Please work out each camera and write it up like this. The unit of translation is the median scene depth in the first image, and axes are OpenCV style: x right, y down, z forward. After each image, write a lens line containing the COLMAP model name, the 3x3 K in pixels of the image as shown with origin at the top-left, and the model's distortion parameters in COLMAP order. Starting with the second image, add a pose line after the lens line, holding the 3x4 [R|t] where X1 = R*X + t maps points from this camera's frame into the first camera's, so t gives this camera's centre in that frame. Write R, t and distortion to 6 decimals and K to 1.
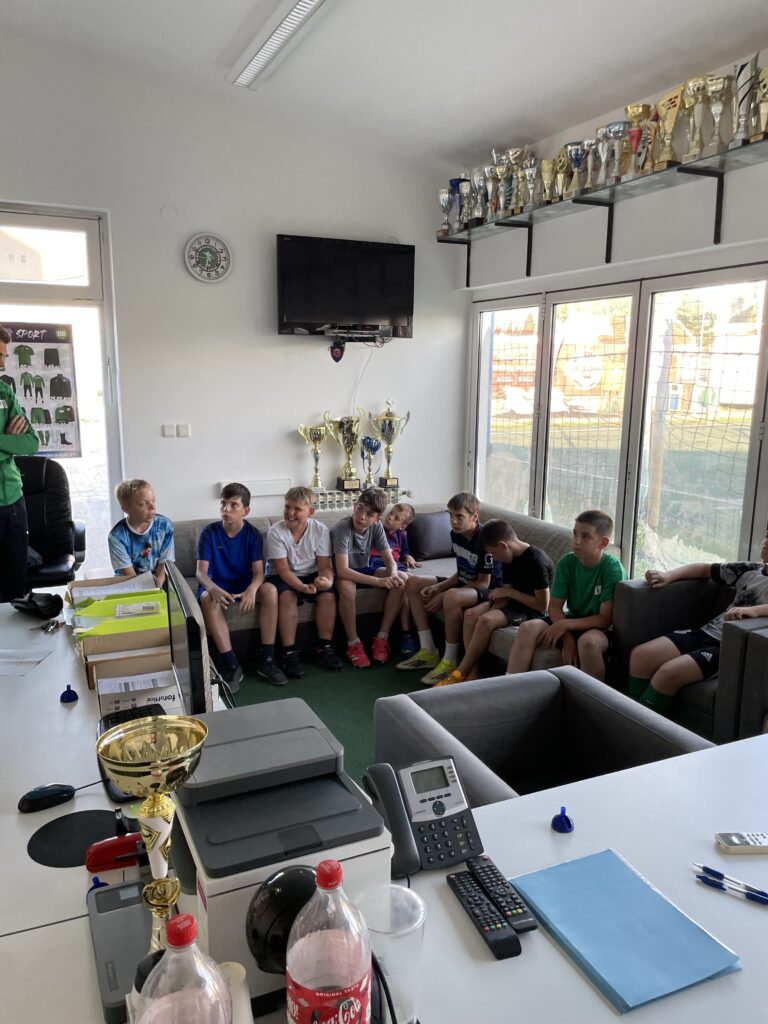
lens RADIAL K [[771.3, 0, 390.0], [0, 771.3, 512.4], [0, 0, 1]] dist [0.083806, -0.110070]
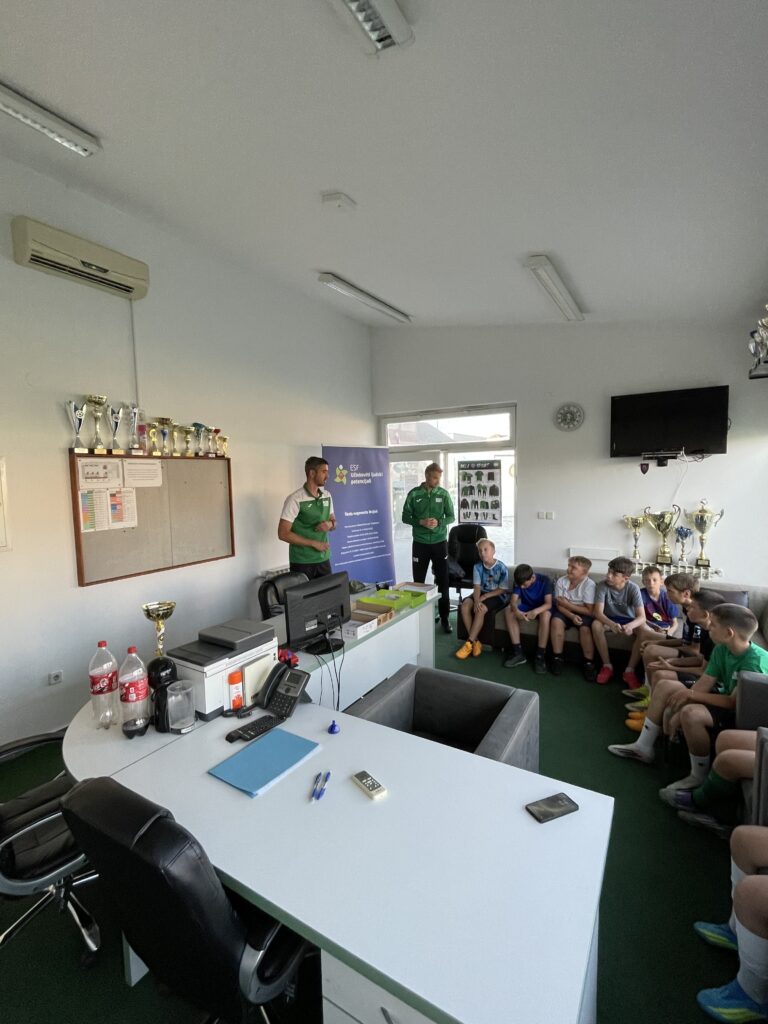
lens RADIAL K [[460.8, 0, 388.3], [0, 460.8, 508.1], [0, 0, 1]] dist [-0.003738, -0.000796]
pose [[0.553248, 0.039053, -0.832101, 0.416739], [-0.126603, 0.991239, -0.037654, -0.040257], [0.823340, 0.126179, 0.553345, 0.140788]]
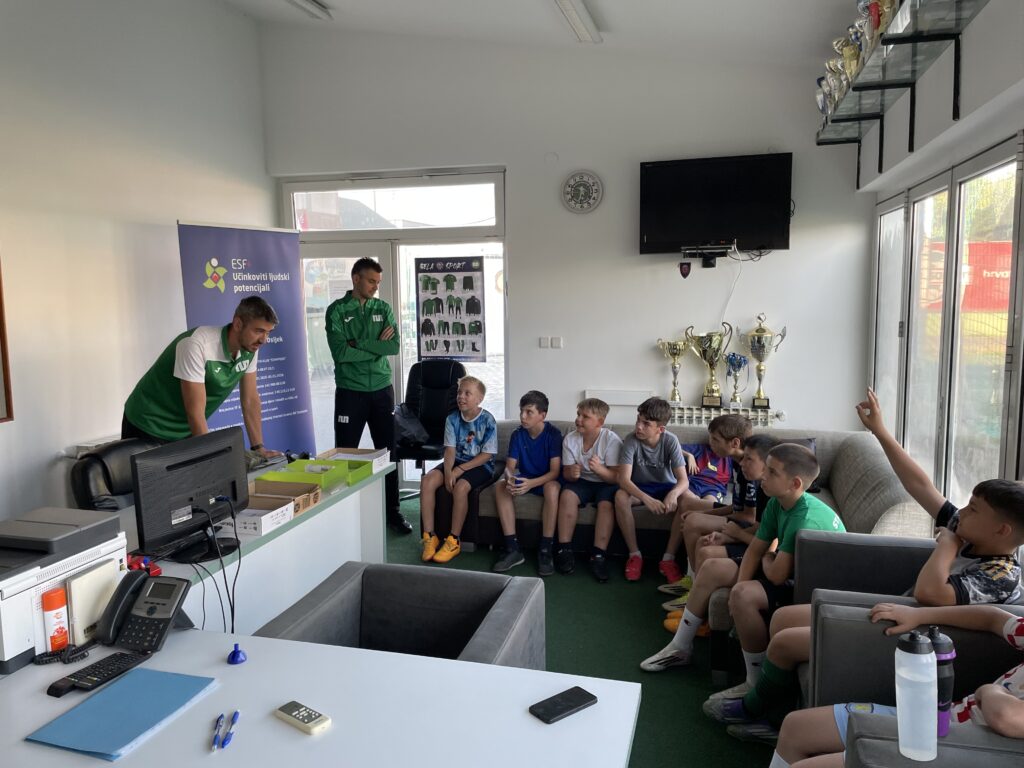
lens RADIAL K [[771.3, 0, 511.0], [0, 771.3, 370.9], [0, 0, 1]] dist [0.083806, -0.110070]
pose [[0.760312, 0.048537, -0.647742, 0.449607], [-0.096758, 0.994542, -0.039050, -0.013686], [0.642311, 0.092365, 0.760858, 0.103505]]
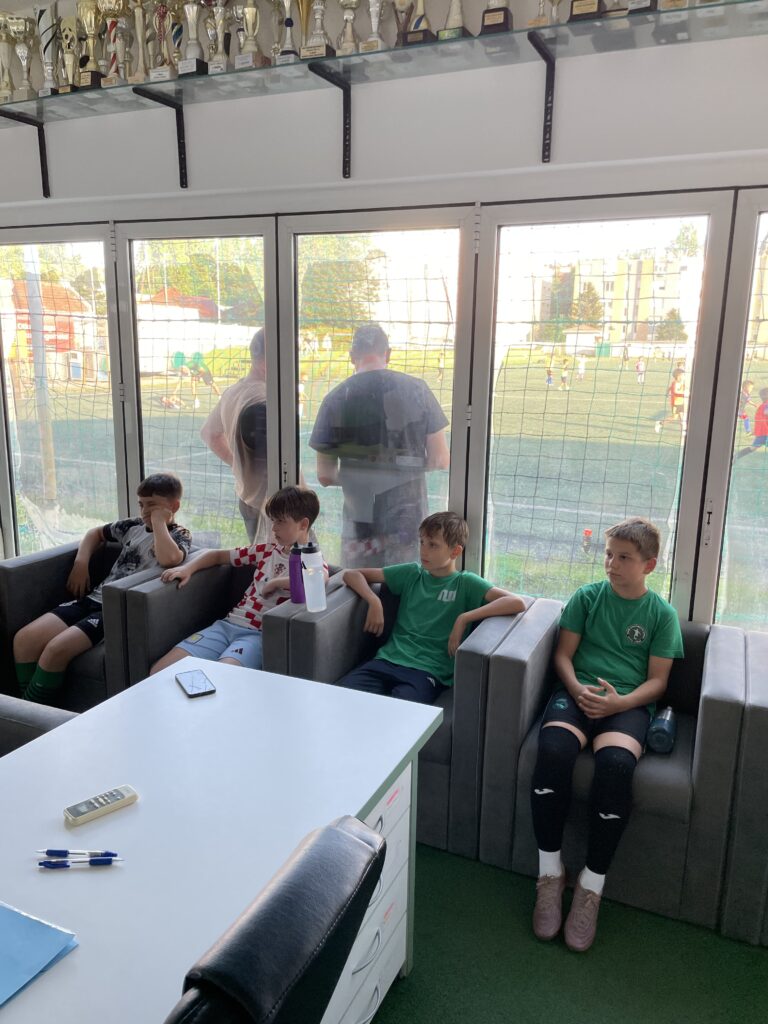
lens RADIAL K [[771.3, 0, 390.1], [0, 771.3, 508.1], [0, 0, 1]] dist [0.083806, -0.110070]
pose [[0.756877, -0.135259, 0.639407, 0.054323], [0.114314, 0.990666, 0.074248, 0.007400], [-0.643482, 0.016897, 0.765275, 0.003250]]
